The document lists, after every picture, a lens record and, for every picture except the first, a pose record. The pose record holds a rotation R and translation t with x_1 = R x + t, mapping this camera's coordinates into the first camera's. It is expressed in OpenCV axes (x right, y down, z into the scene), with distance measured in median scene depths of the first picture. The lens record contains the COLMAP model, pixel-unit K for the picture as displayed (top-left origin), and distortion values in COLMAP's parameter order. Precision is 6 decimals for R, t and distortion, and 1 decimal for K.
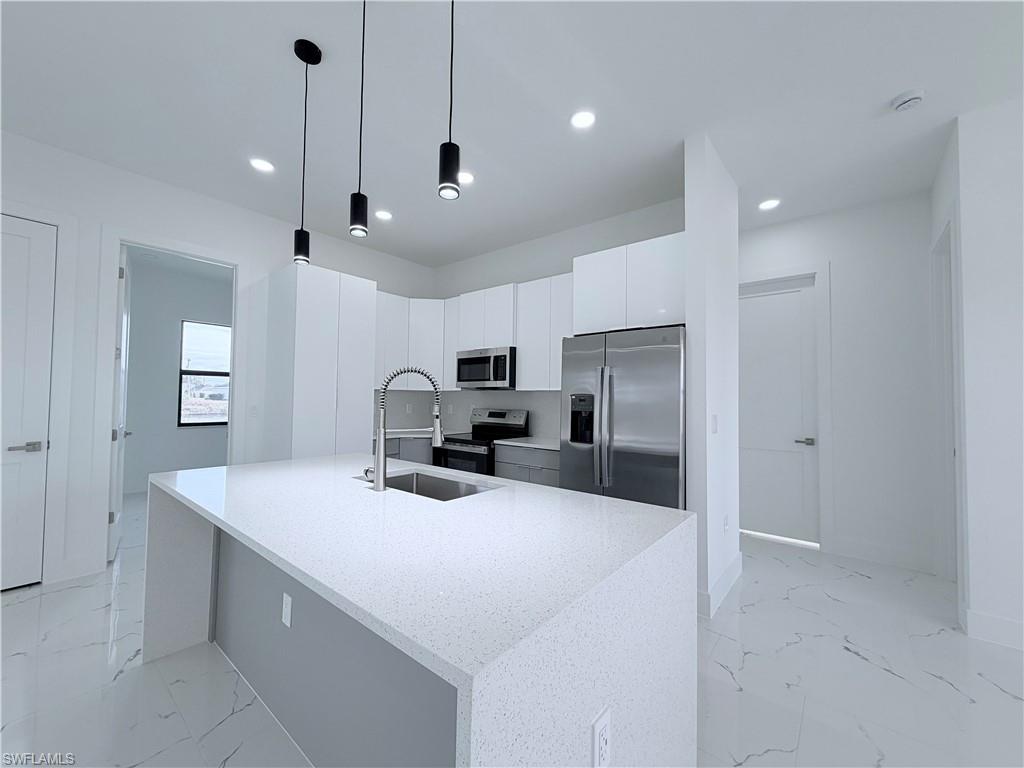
lens RADIAL K [[408.1, 0, 511.2], [0, 408.1, 385.7], [0, 0, 1]] dist [0.000737, 0.000008]
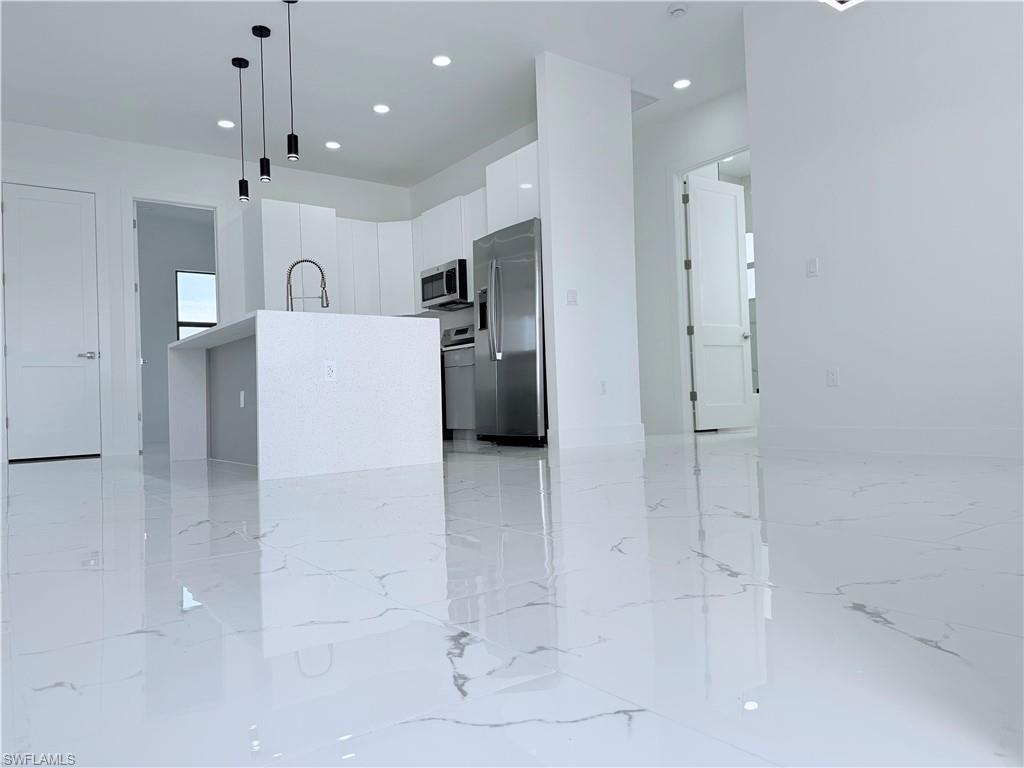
lens RADIAL K [[713.7, 0, 512.0], [0, 713.7, 384.0], [0, 0, 1]] dist [0.075449, -0.101482]
pose [[0.968909, -0.053557, -0.241553, 0.551893], [0.056073, 0.998420, 0.003545, 0.221418], [0.240982, -0.016979, 0.970381, -0.717429]]
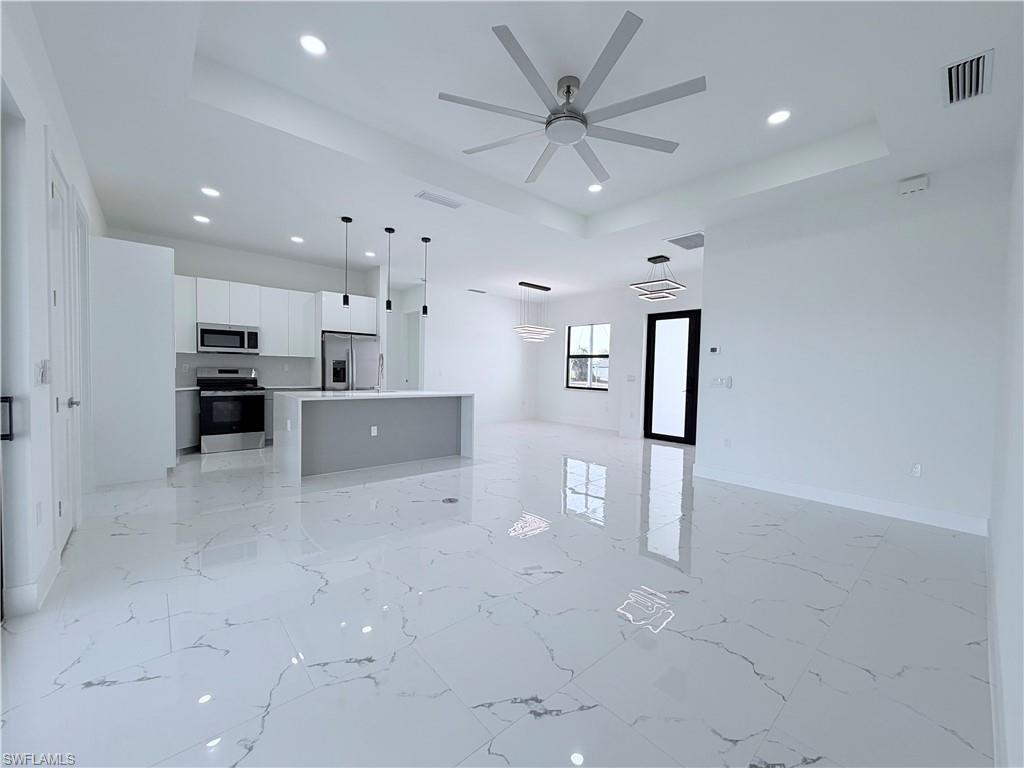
lens RADIAL K [[408.1, 0, 511.2], [0, 408.1, 385.7], [0, 0, 1]] dist [0.000737, 0.000008]
pose [[0.162528, -0.047213, 0.985574, -1.420178], [-0.054754, 0.996884, 0.056784, -0.014529], [-0.985184, -0.063193, 0.159437, -0.211104]]
